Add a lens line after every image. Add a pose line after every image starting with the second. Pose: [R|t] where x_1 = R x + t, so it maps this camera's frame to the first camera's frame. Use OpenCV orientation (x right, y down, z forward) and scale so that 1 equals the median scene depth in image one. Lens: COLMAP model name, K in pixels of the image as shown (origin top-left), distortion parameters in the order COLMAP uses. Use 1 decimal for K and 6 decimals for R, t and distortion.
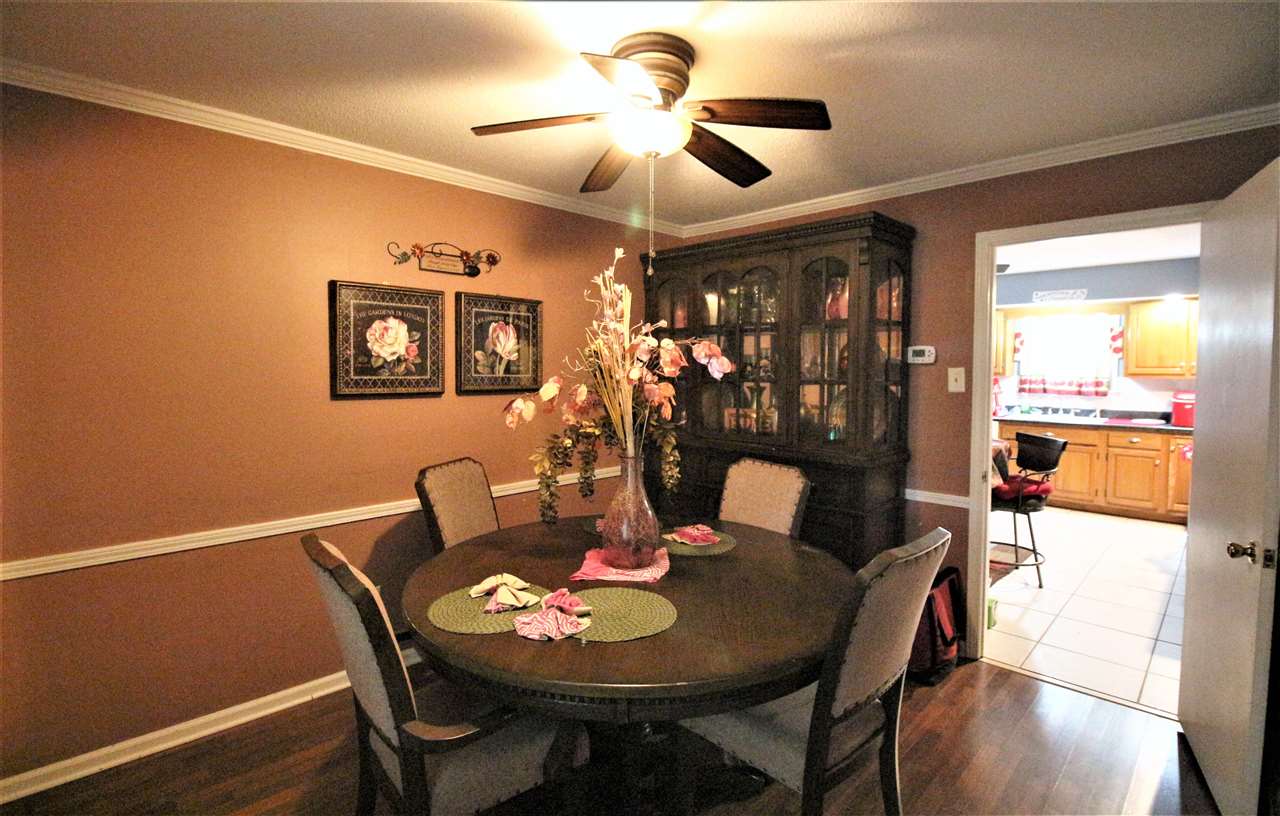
lens RADIAL K [[609.5, 0, 640.4], [0, 609.5, 398.8], [0, 0, 1]] dist [0.000158, 0.000385]
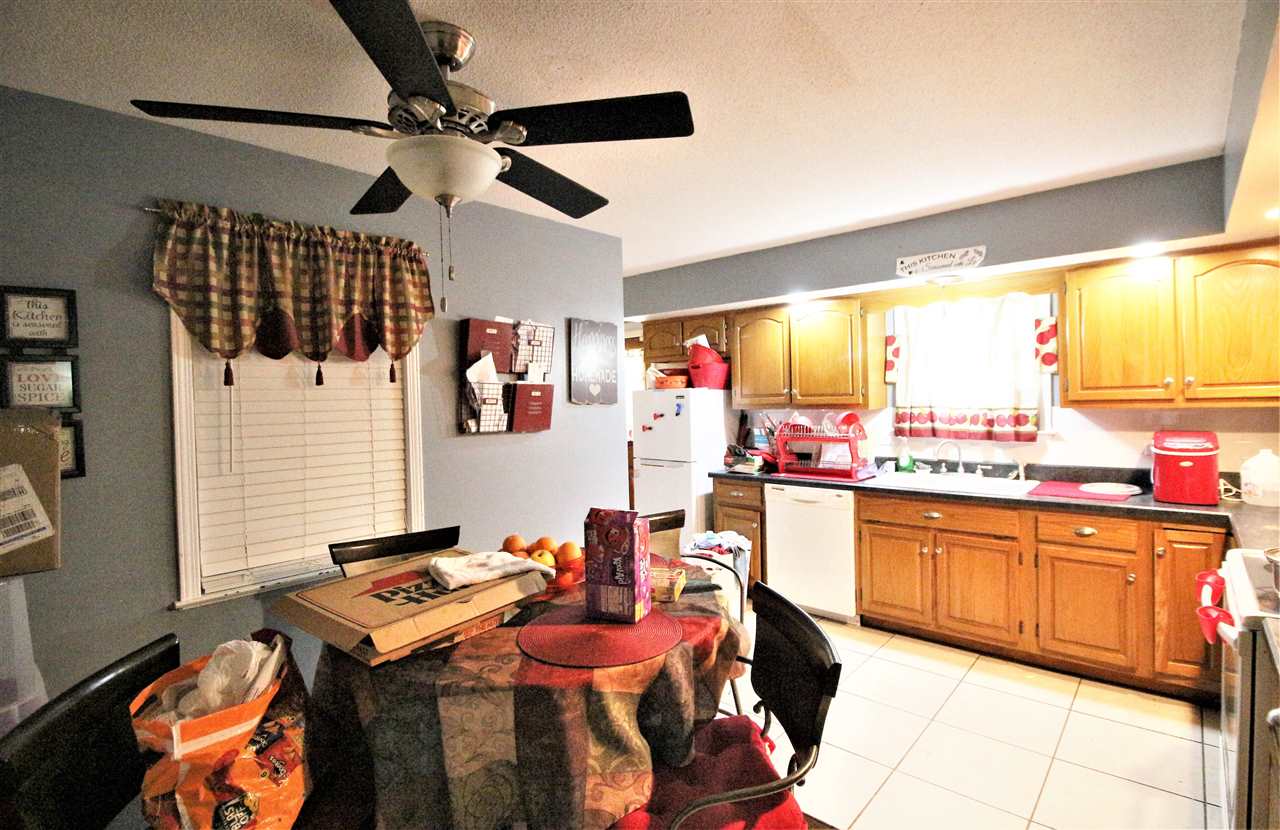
lens RADIAL K [[597.9, 0, 640.0], [0, 597.9, 415.0], [0, 0, 1]] dist [-0.000459, -0.000648]
pose [[0.998923, -0.029784, 0.035572, 0.391729], [0.030694, 0.999208, -0.025319, -0.026254], [-0.034789, 0.026383, 0.999046, 0.472566]]
